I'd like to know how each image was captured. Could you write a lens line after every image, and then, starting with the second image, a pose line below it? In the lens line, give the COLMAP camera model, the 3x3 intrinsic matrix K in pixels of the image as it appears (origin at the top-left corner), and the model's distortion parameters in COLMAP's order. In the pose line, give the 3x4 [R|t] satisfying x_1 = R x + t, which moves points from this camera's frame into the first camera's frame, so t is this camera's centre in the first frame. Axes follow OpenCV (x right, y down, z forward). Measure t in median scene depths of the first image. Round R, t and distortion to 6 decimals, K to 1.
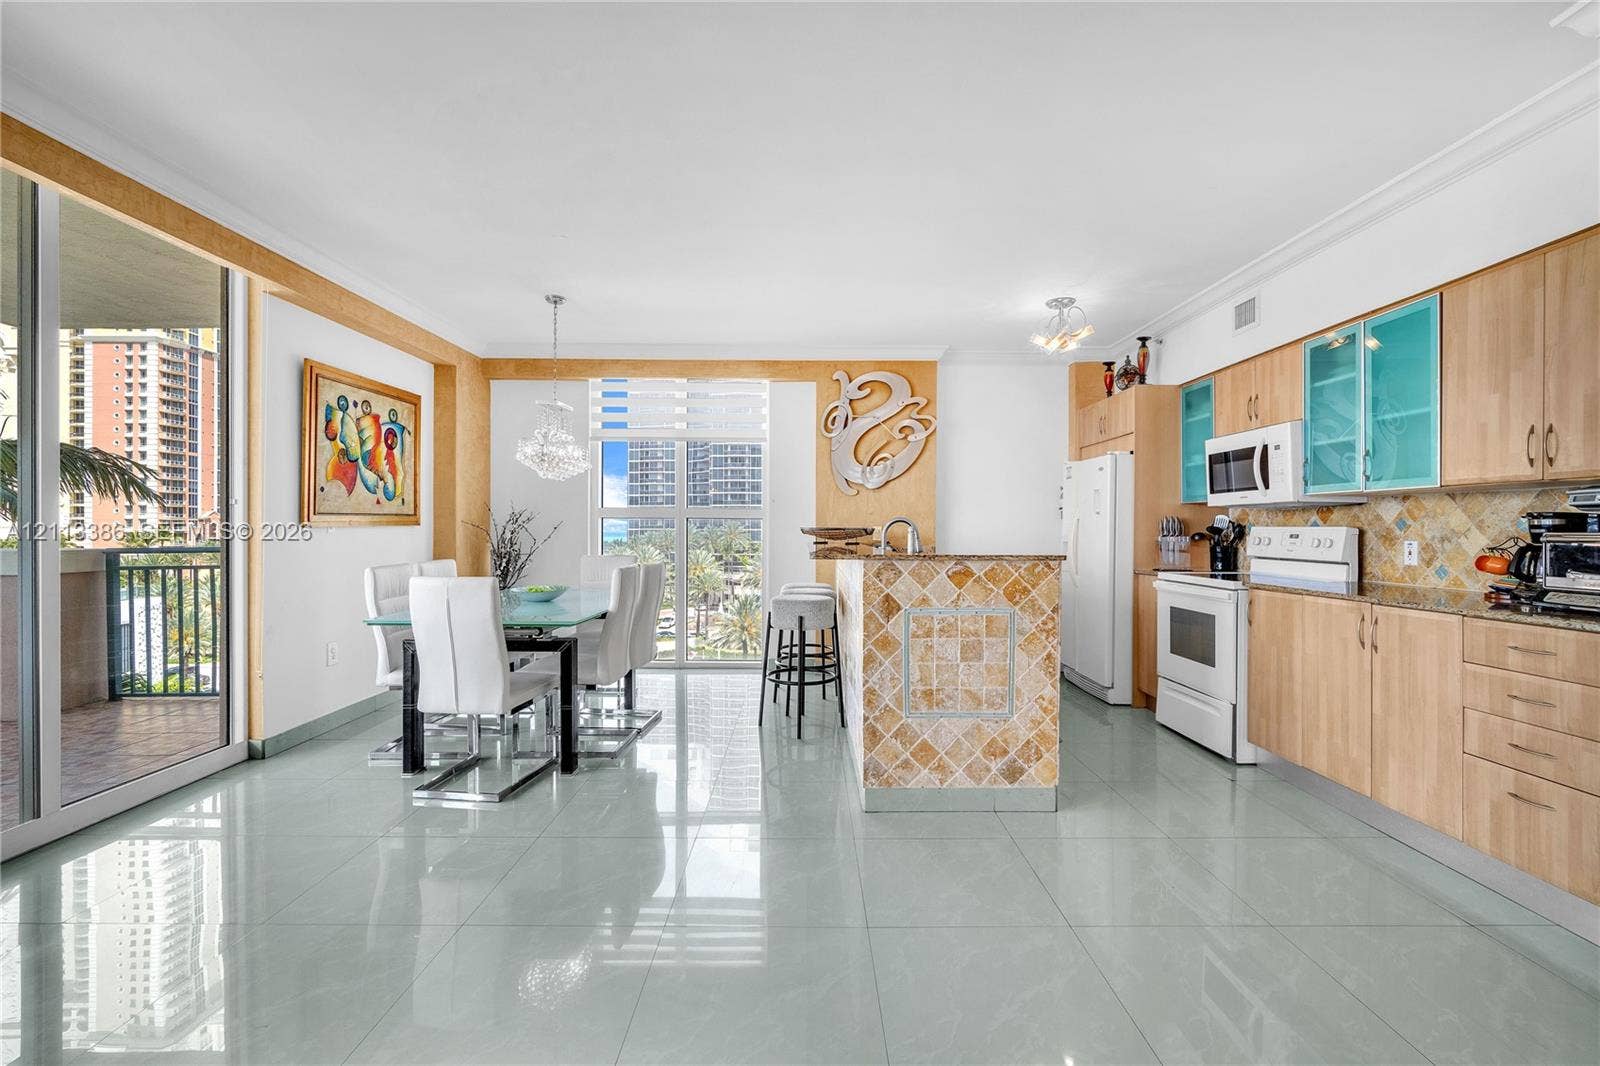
lens RADIAL K [[715.9, 0, 804.8], [0, 715.9, 530.2], [0, 0, 1]] dist [-0.013108, 0.003935]
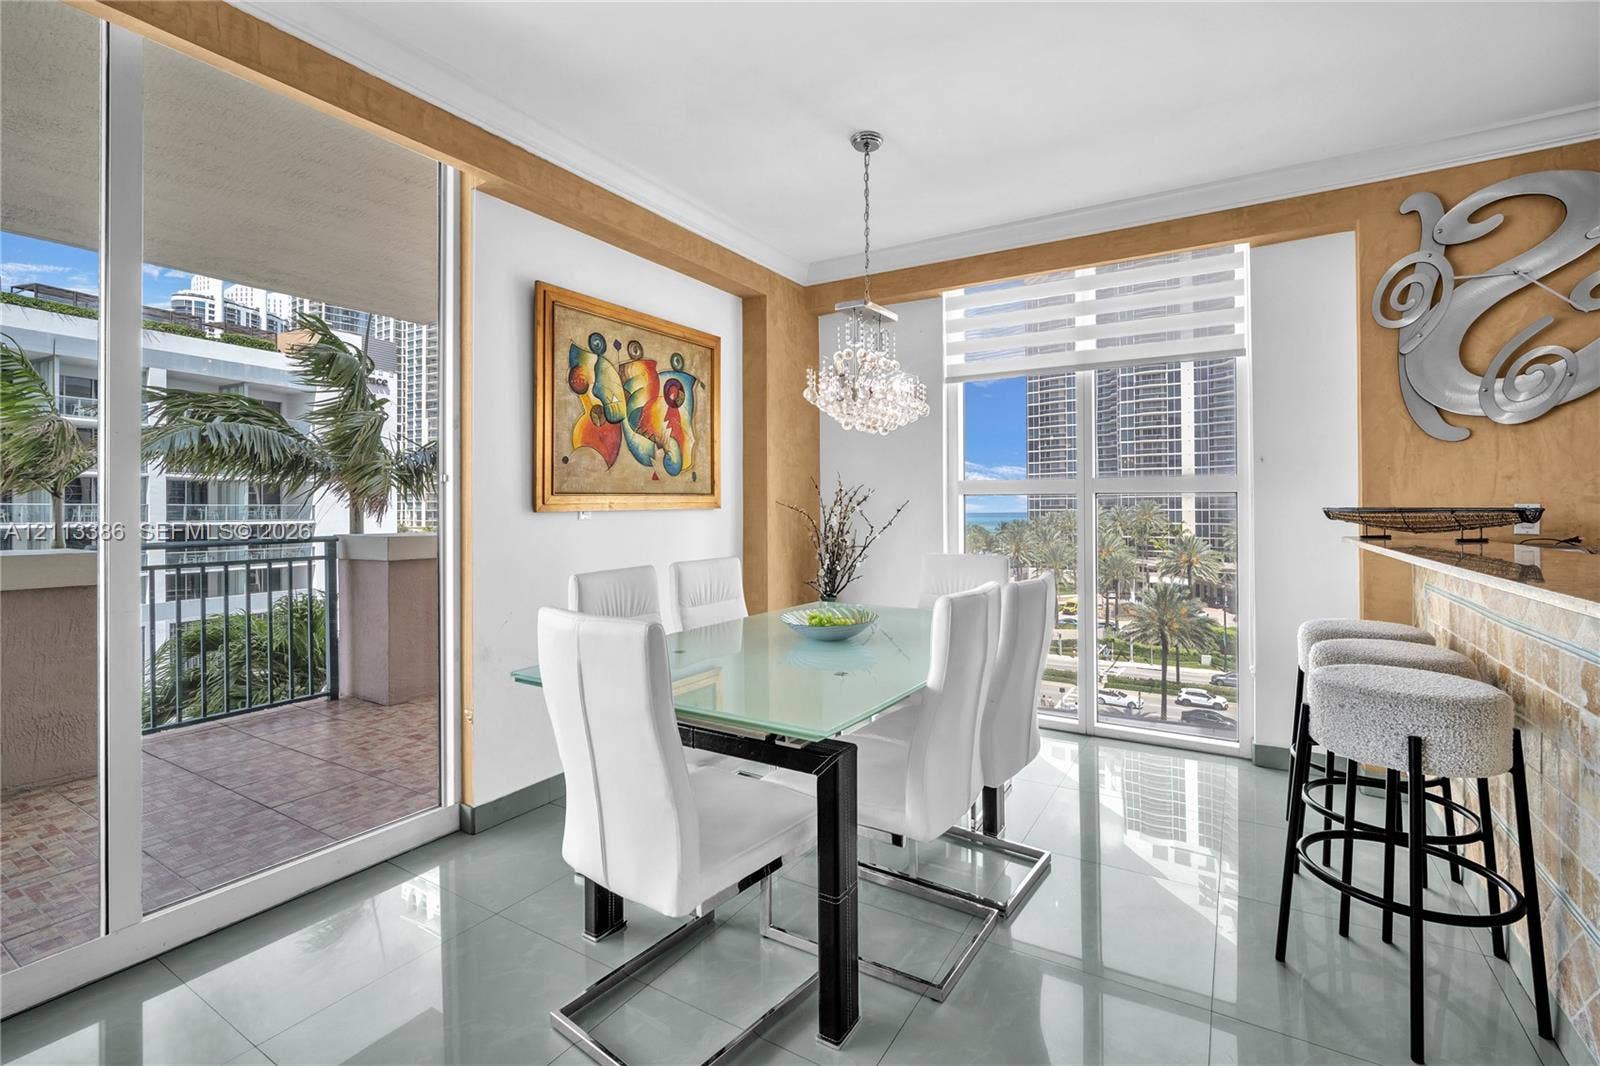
lens RADIAL K [[715.9, 0, 800.7], [0, 715.9, 501.4], [0, 0, 1]] dist [-0.013108, 0.003935]
pose [[0.851865, -0.011909, -0.523627, -0.077771], [0.004590, 0.999873, -0.015273, -0.002289], [0.523742, 0.010607, 0.851811, 0.446065]]
